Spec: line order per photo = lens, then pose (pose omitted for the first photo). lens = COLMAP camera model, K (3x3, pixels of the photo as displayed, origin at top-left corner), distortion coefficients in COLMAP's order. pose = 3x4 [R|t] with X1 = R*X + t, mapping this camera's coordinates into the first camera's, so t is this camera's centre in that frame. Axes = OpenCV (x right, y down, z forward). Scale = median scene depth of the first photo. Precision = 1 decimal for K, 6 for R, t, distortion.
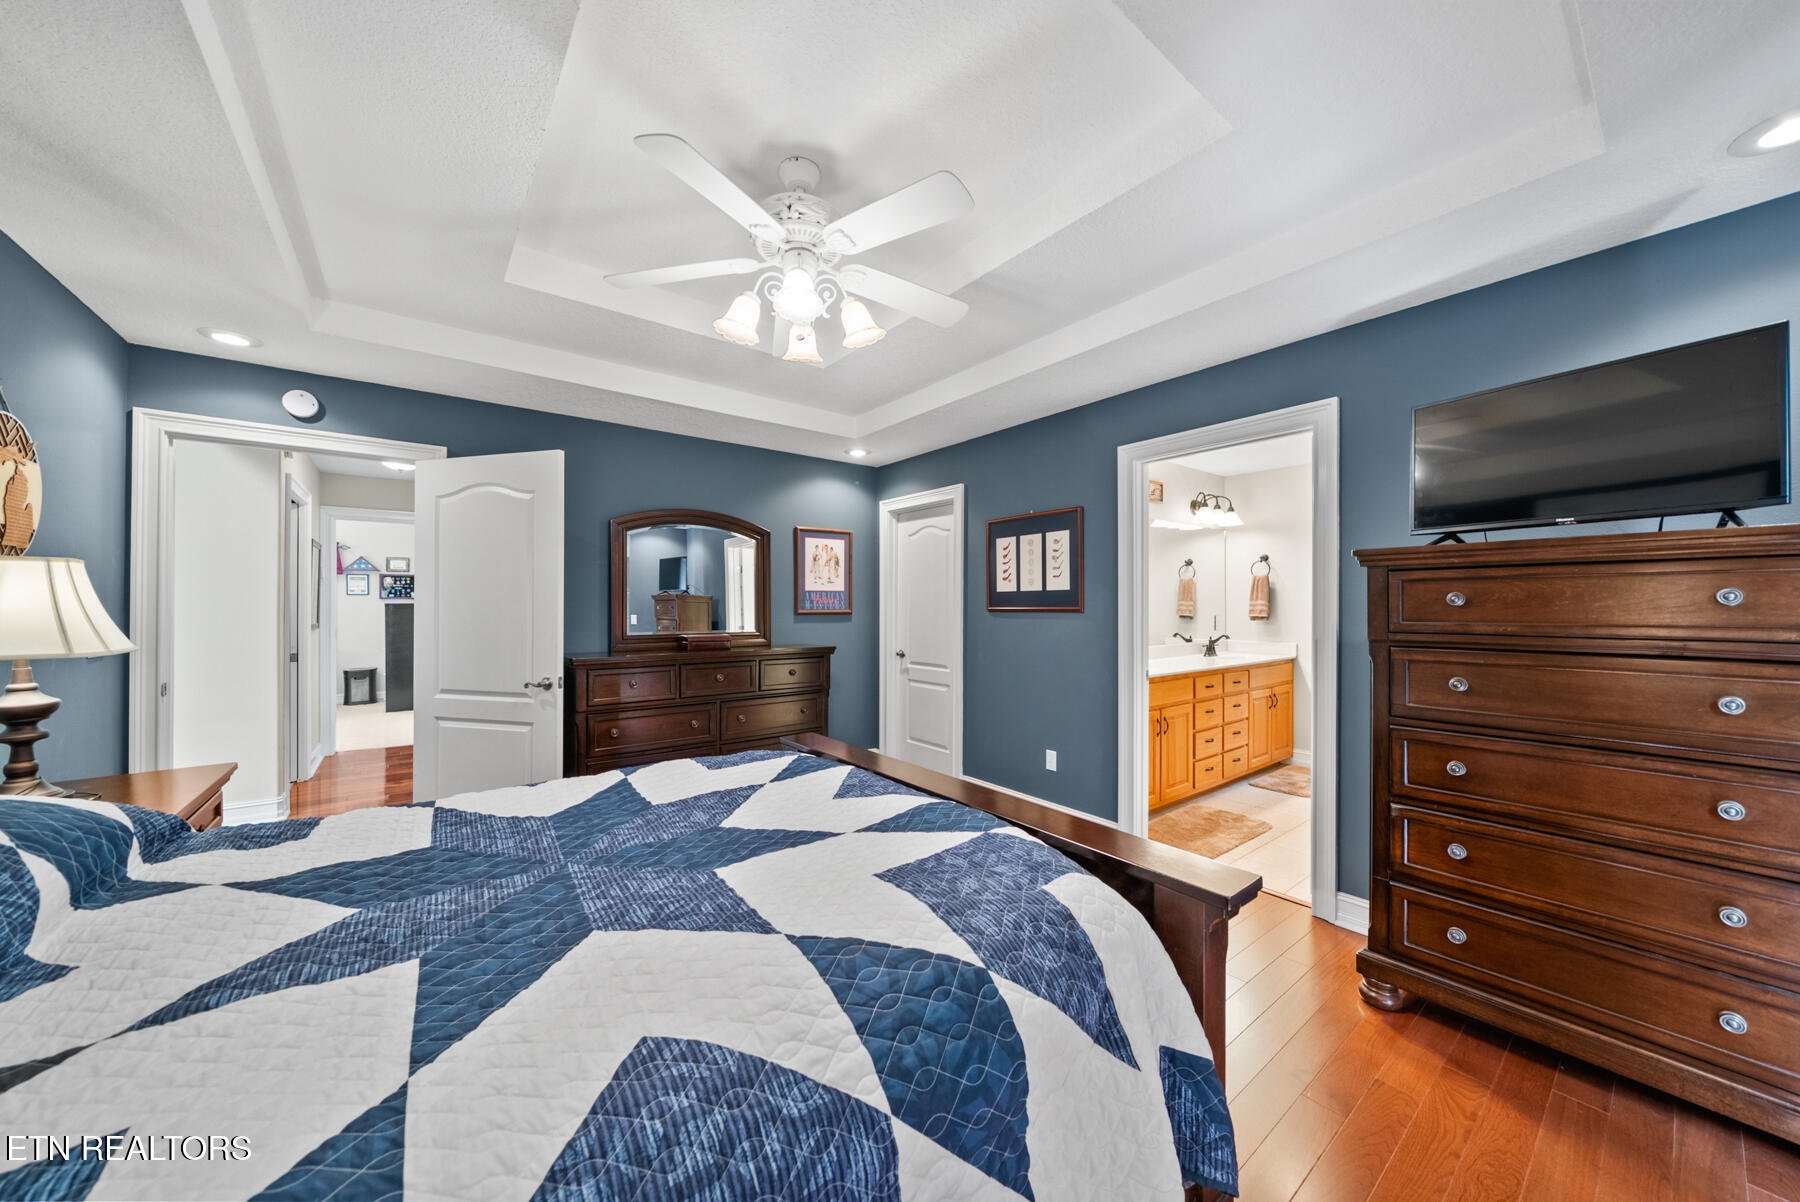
lens RADIAL K [[613.9, 0, 900.0], [0, 613.9, 601.0], [0, 0, 1]] dist [-0.000051, -0.000035]
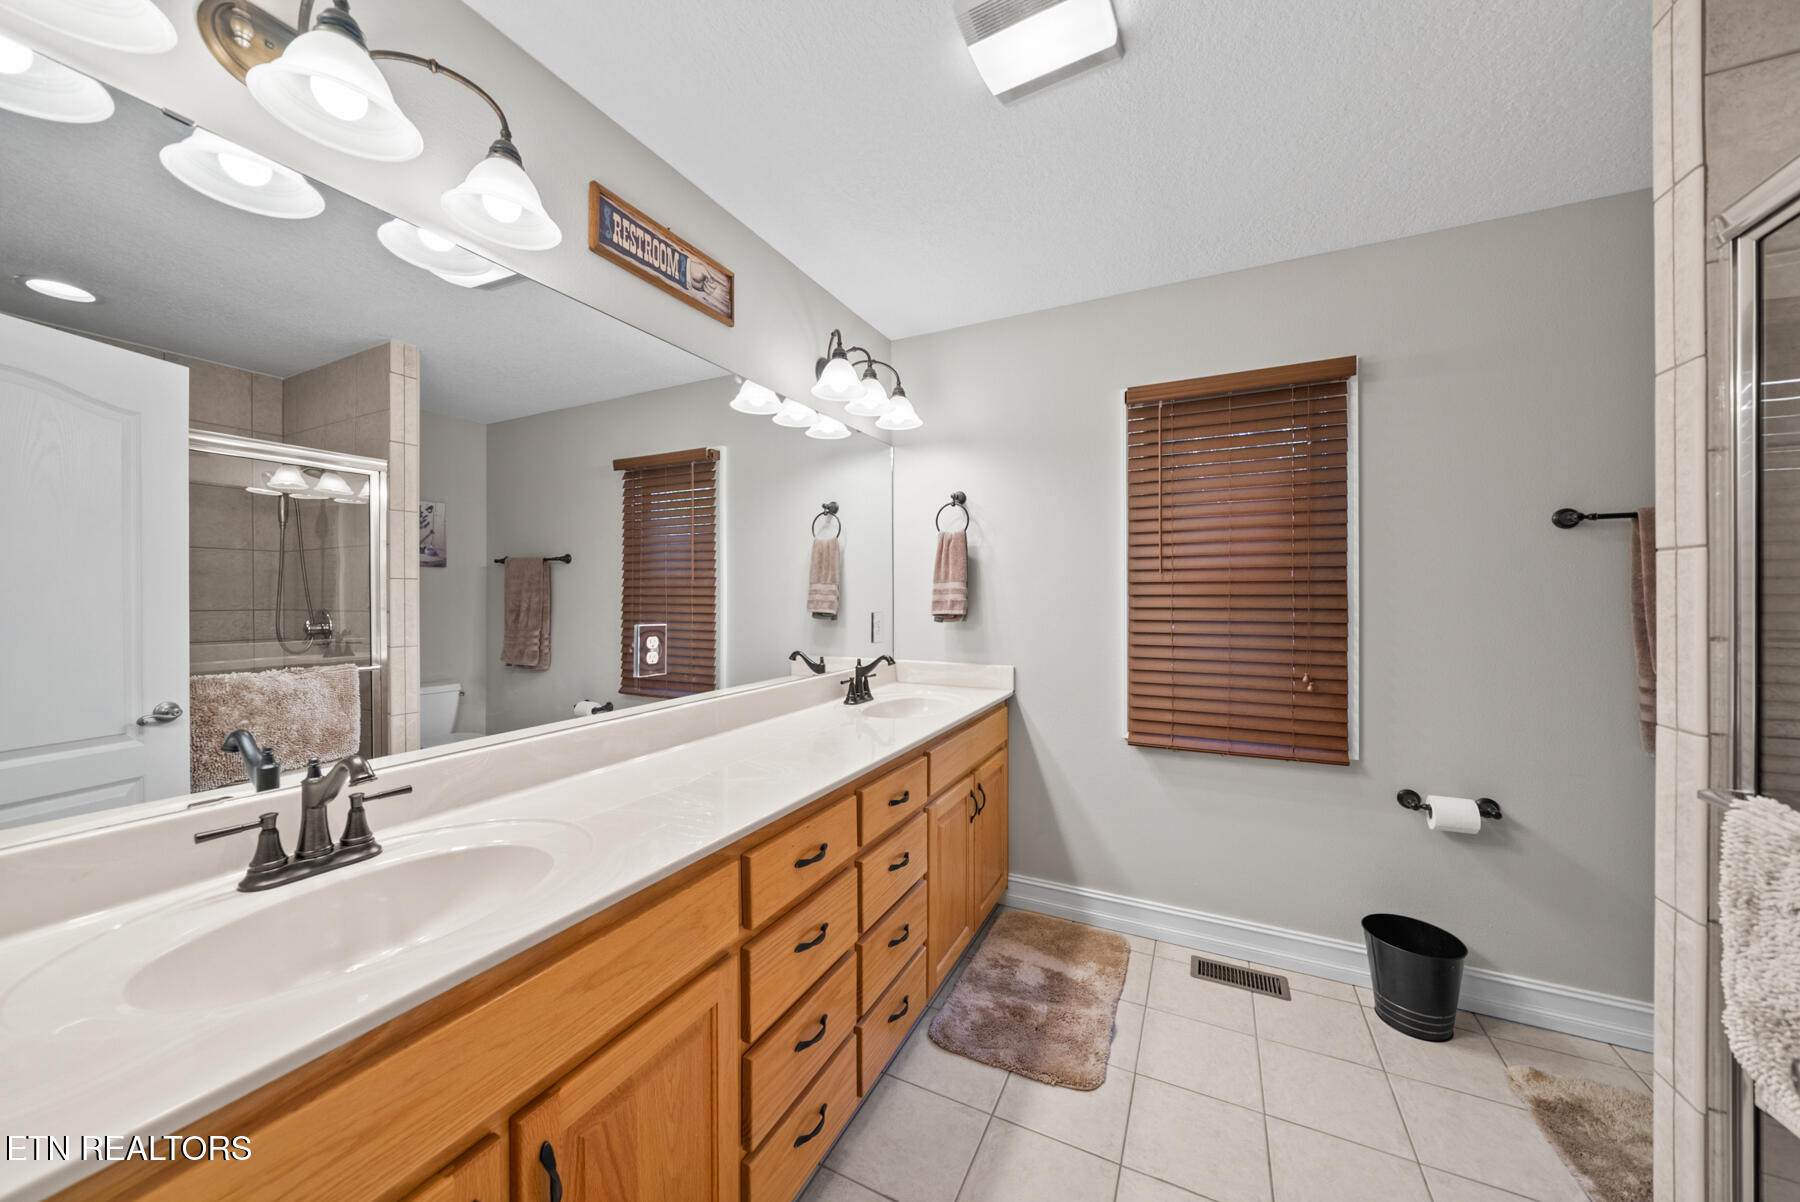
lens RADIAL K [[622.5, 0, 894.4], [0, 622.5, 597.3], [0, 0, 1]] dist [-0.000479, -0.000071]
pose [[0.903481, -0.005875, 0.428588, 0.343520], [0.000530, 0.999921, 0.012589, 0.005413], [-0.428628, -0.011147, 0.903412, 0.590189]]
